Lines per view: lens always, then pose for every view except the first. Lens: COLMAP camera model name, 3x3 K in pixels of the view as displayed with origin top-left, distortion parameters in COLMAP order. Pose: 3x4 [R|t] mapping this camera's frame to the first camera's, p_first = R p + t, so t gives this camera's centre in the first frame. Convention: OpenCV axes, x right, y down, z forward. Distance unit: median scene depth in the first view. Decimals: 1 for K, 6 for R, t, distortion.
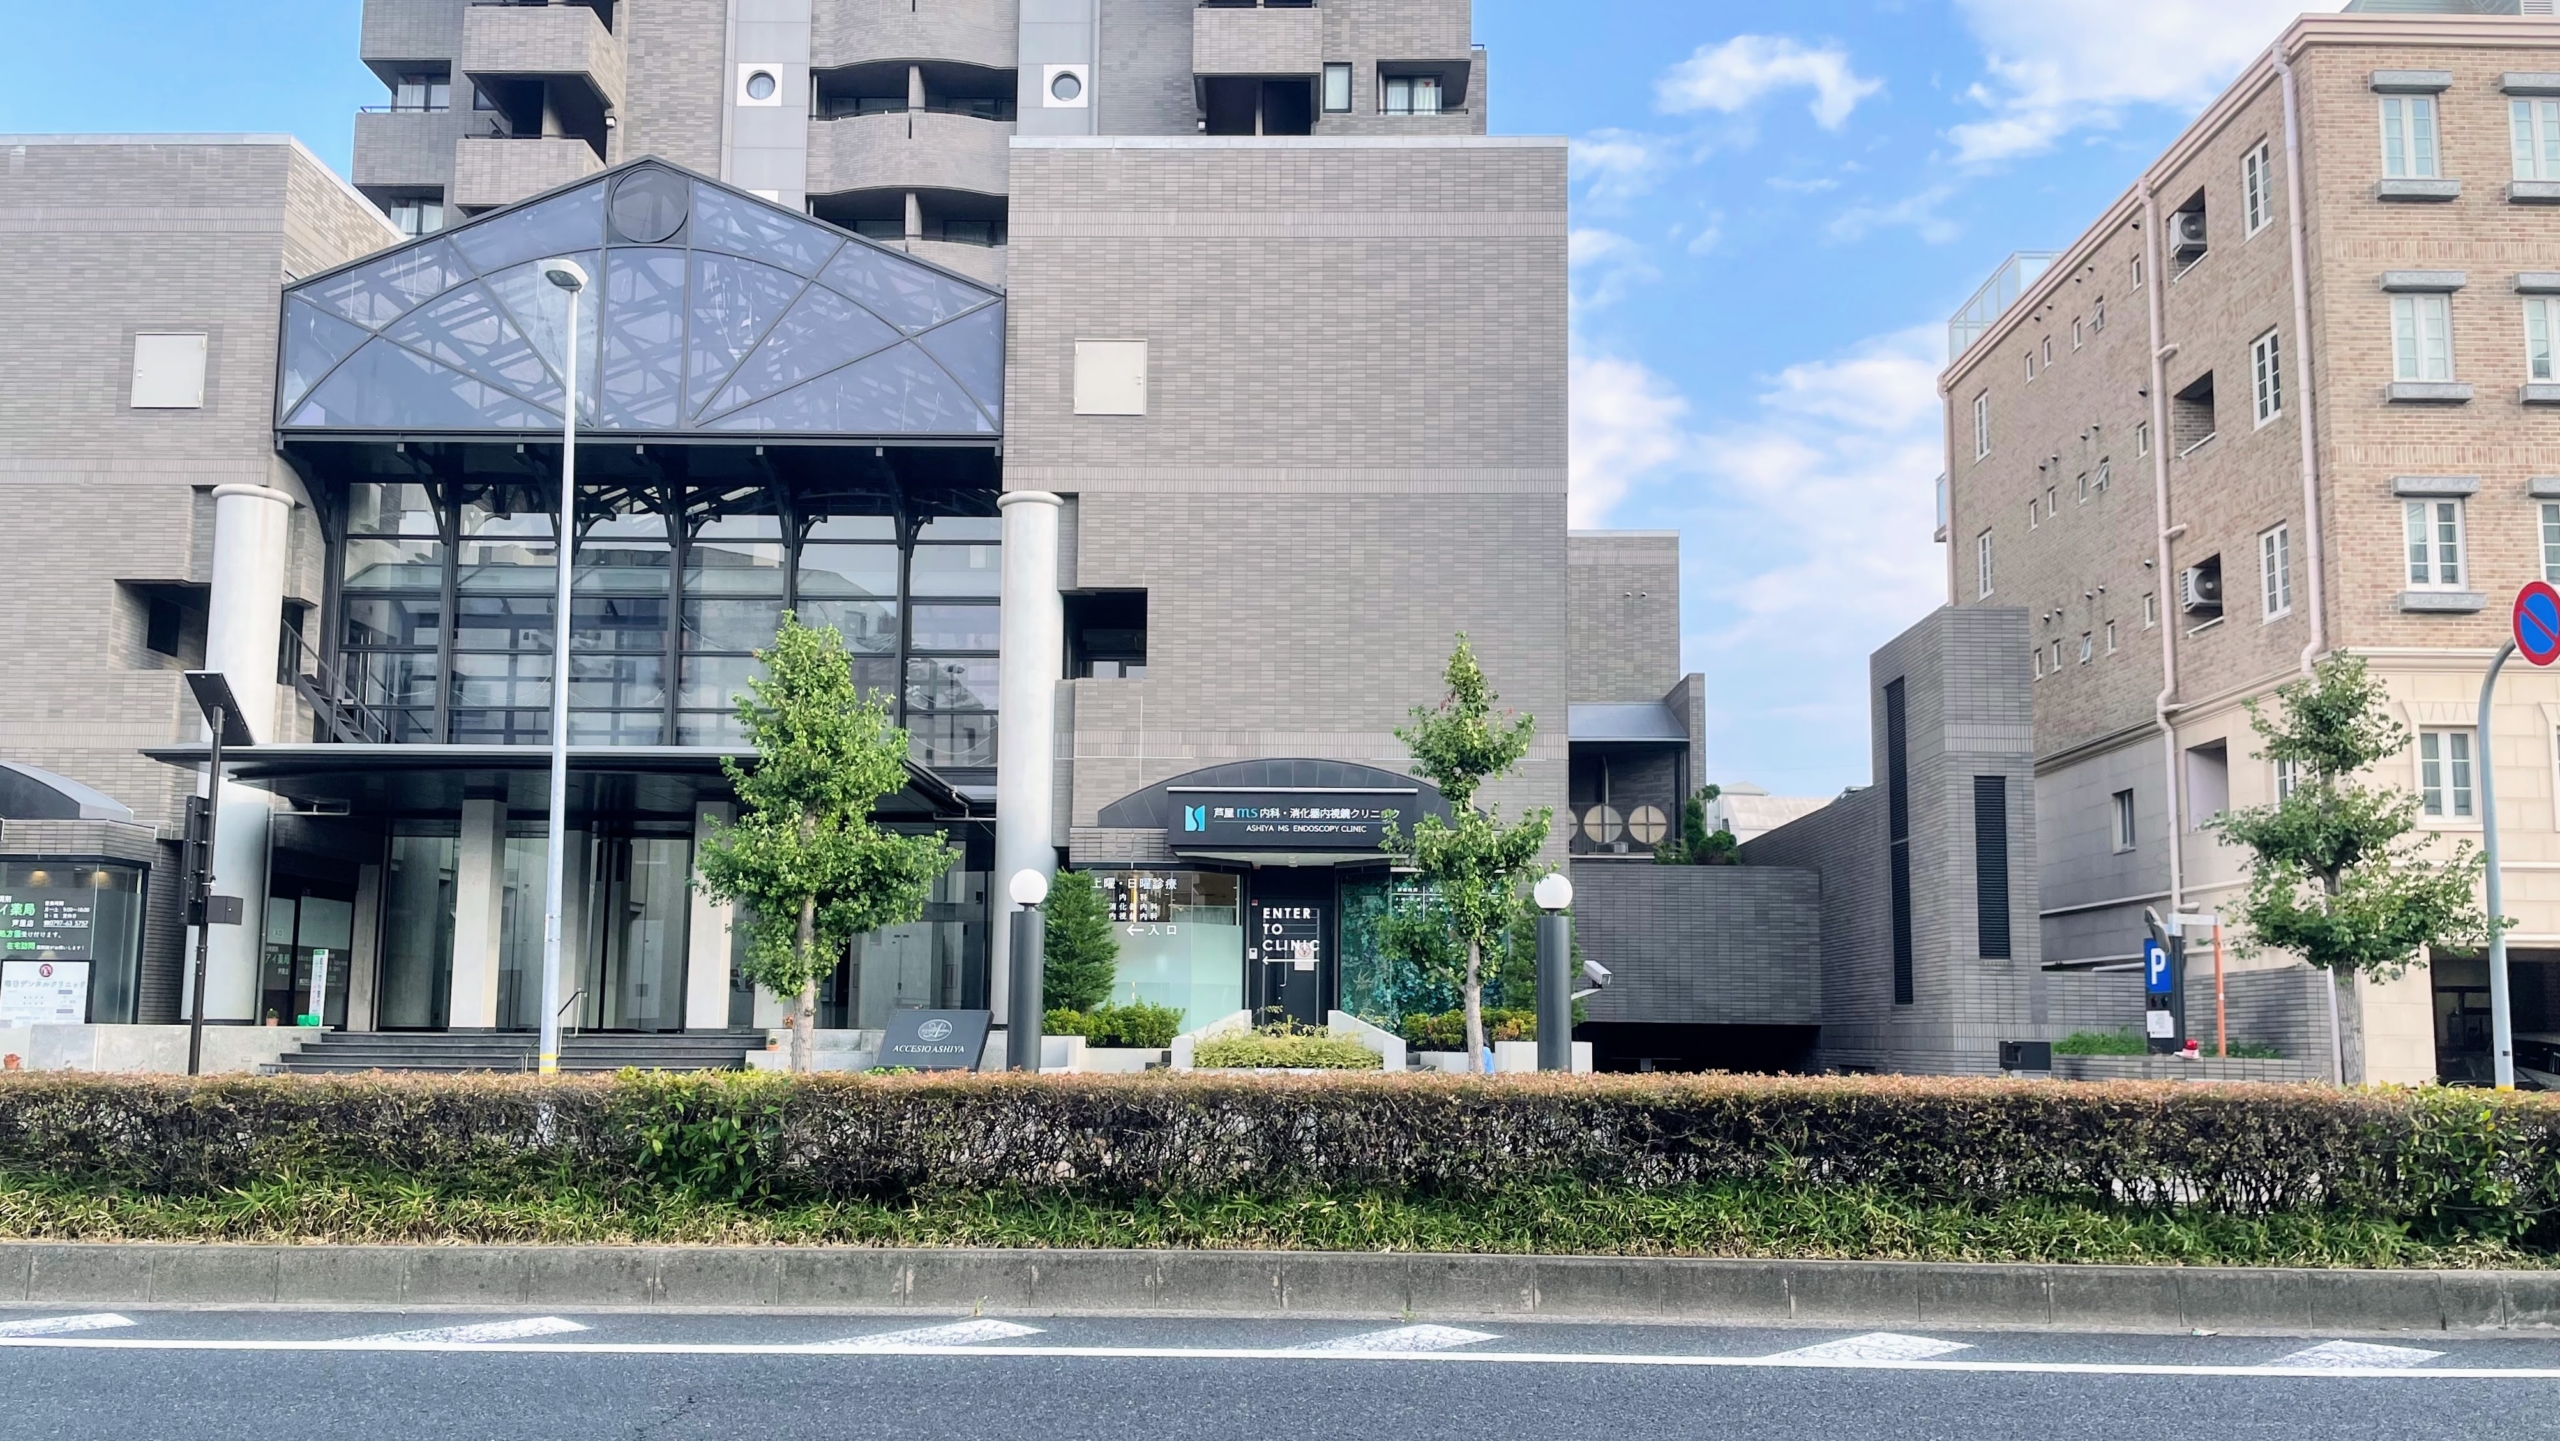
lens RADIAL K [[1921.6, 0, 1278.0], [0, 1921.6, 828.3], [0, 0, 1]] dist [0.061477, -0.047225]
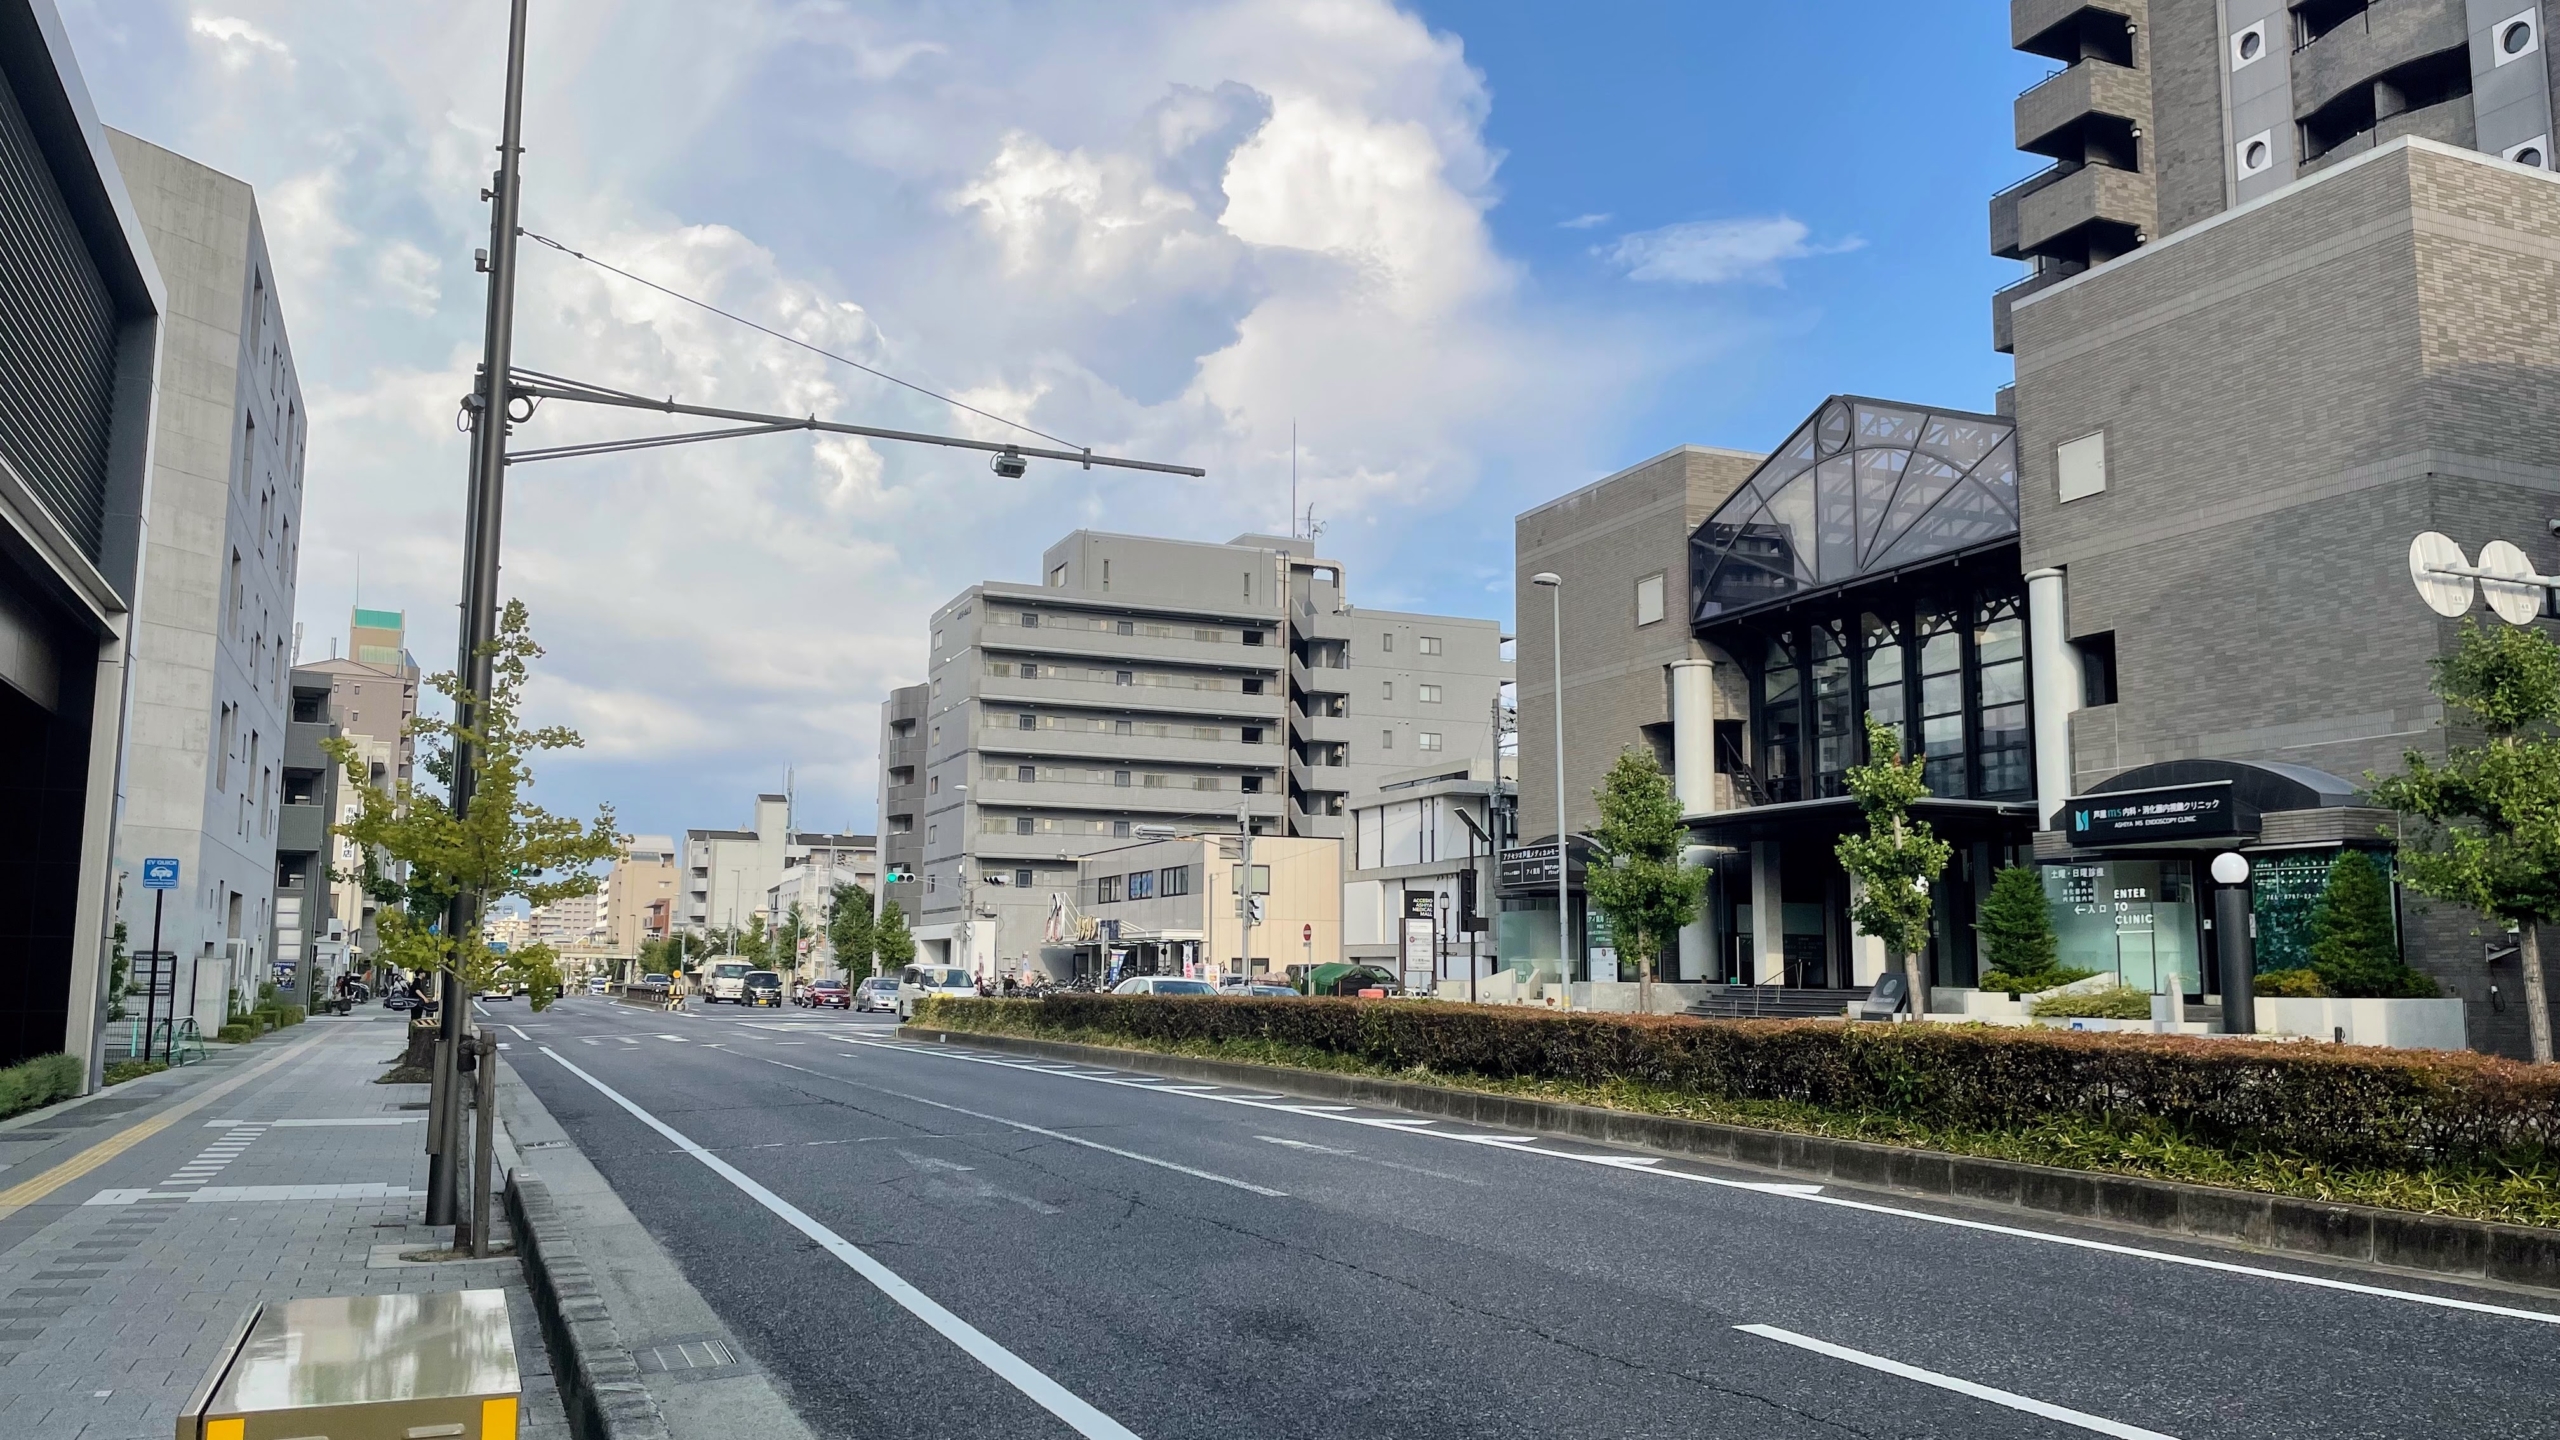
lens RADIAL K [[1921.6, 0, 1297.8], [0, 1921.6, 722.1], [0, 0, 1]] dist [0.061477, -0.047225]
pose [[0.423635, -0.125914, -0.897039, 0.824143], [0.091959, 0.991154, -0.095696, 0.004883], [0.901153, -0.041950, 0.431466, -0.013630]]
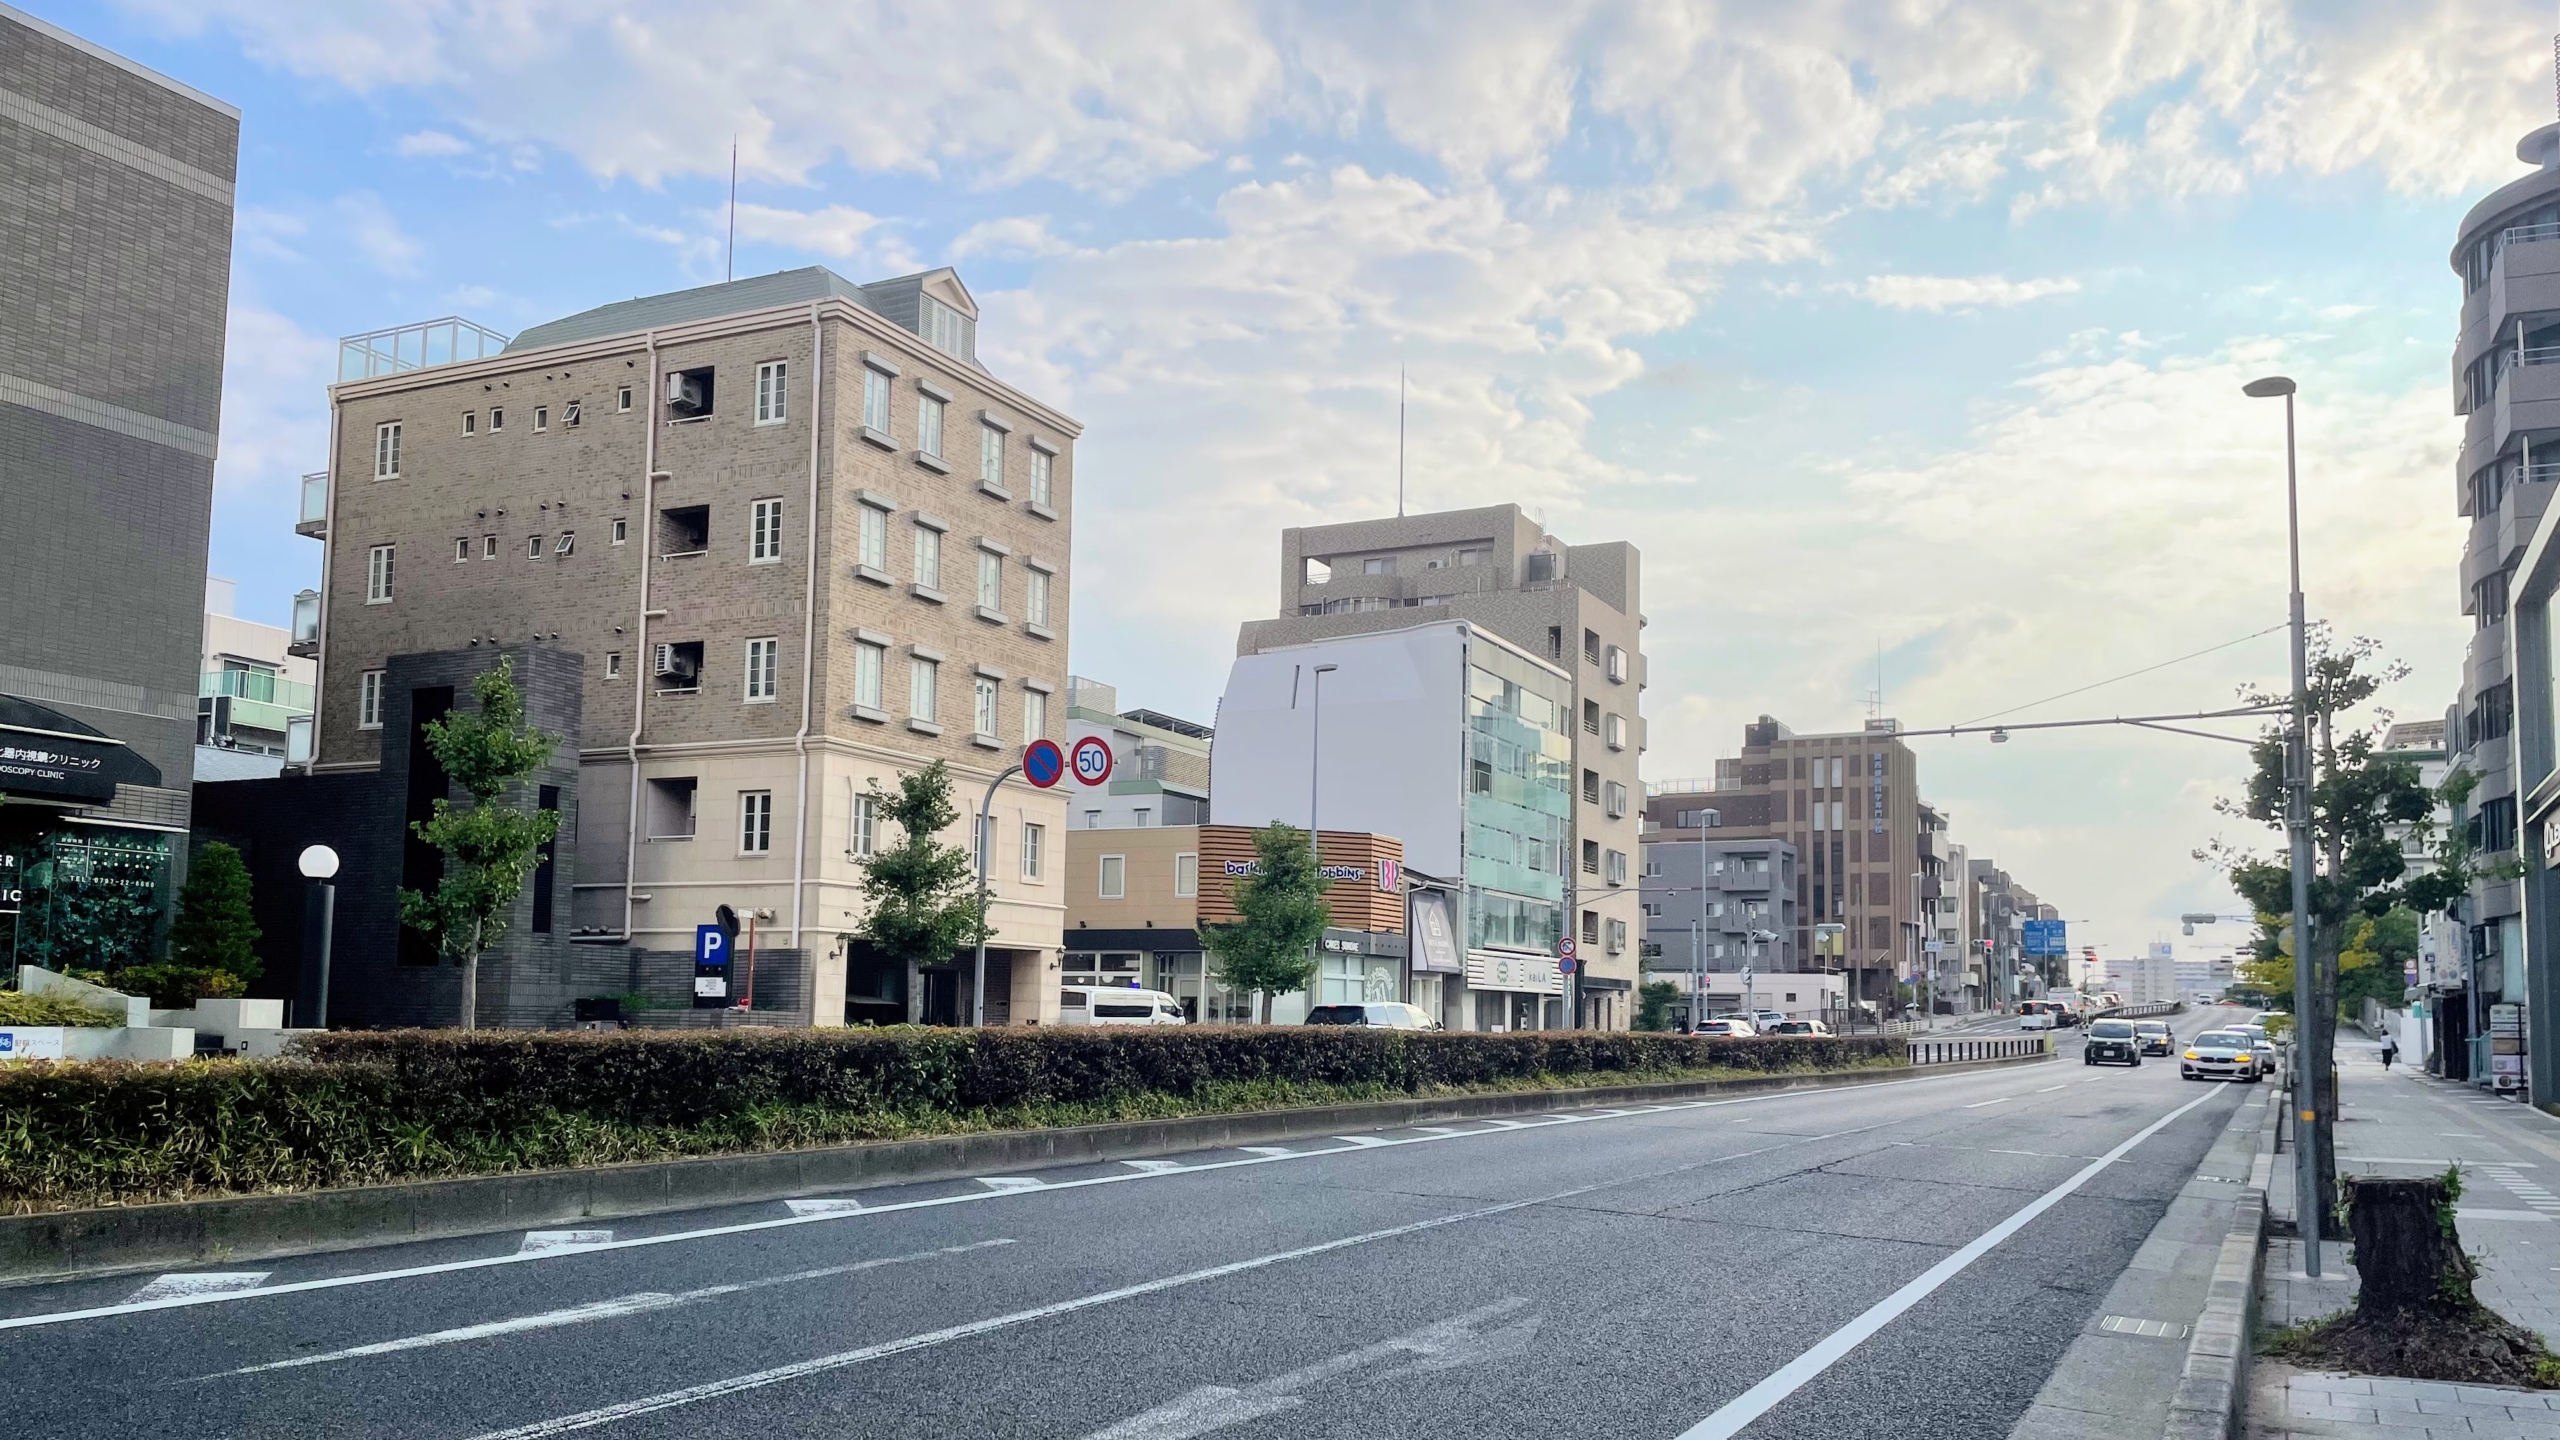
lens RADIAL K [[1921.6, 0, 1274.7], [0, 1921.6, 844.6], [0, 0, 1]] dist [0.061477, -0.047225]
pose [[0.444638, 0.077842, 0.892321, -0.507174], [-0.109167, 0.993499, -0.032271, -0.000093], [-0.889033, -0.083063, 0.450246, 0.022769]]
